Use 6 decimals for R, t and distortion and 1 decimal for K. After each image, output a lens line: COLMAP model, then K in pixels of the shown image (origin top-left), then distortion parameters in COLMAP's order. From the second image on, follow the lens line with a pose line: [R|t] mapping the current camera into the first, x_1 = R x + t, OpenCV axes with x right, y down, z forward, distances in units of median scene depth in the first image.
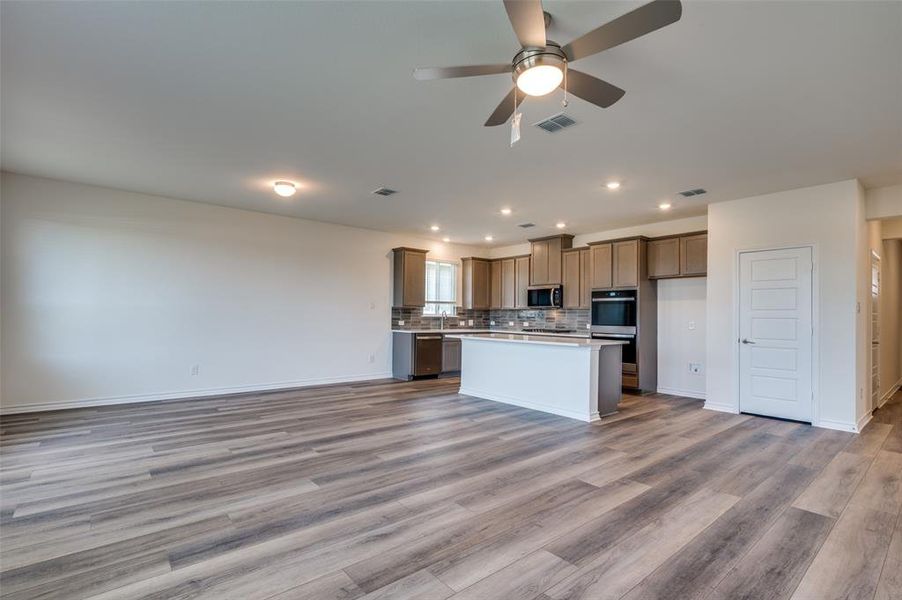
lens RADIAL K [[428.4, 0, 452.3], [0, 428.4, 315.6], [0, 0, 1]] dist [0.001785, -0.002239]
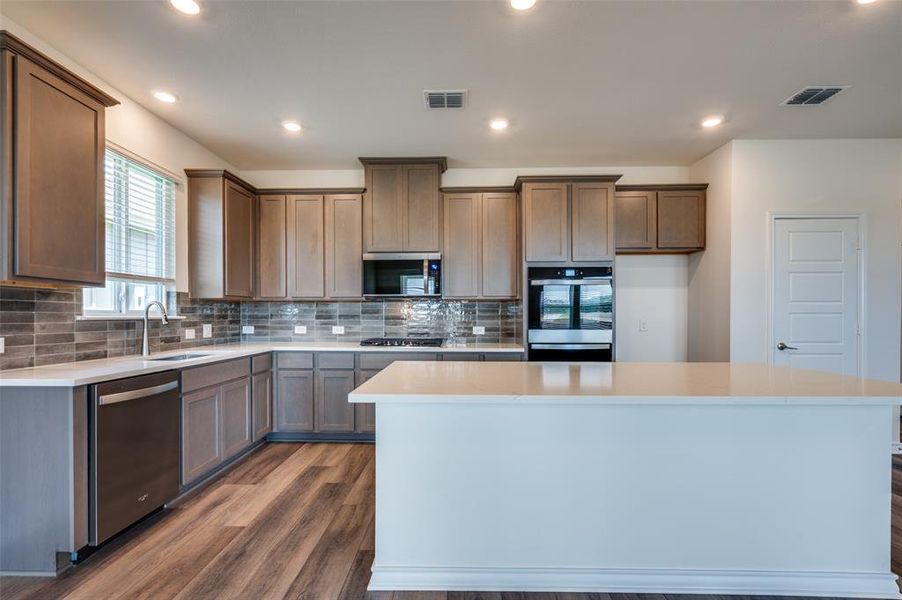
lens RADIAL K [[428.4, 0, 449.3], [0, 428.4, 316.6], [0, 0, 1]] dist [0.001785, -0.002239]
pose [[0.666157, -0.015502, 0.745651, -0.131316], [0.007743, 0.999874, 0.013870, -0.001750], [-0.745772, -0.003466, 0.666193, 0.644330]]
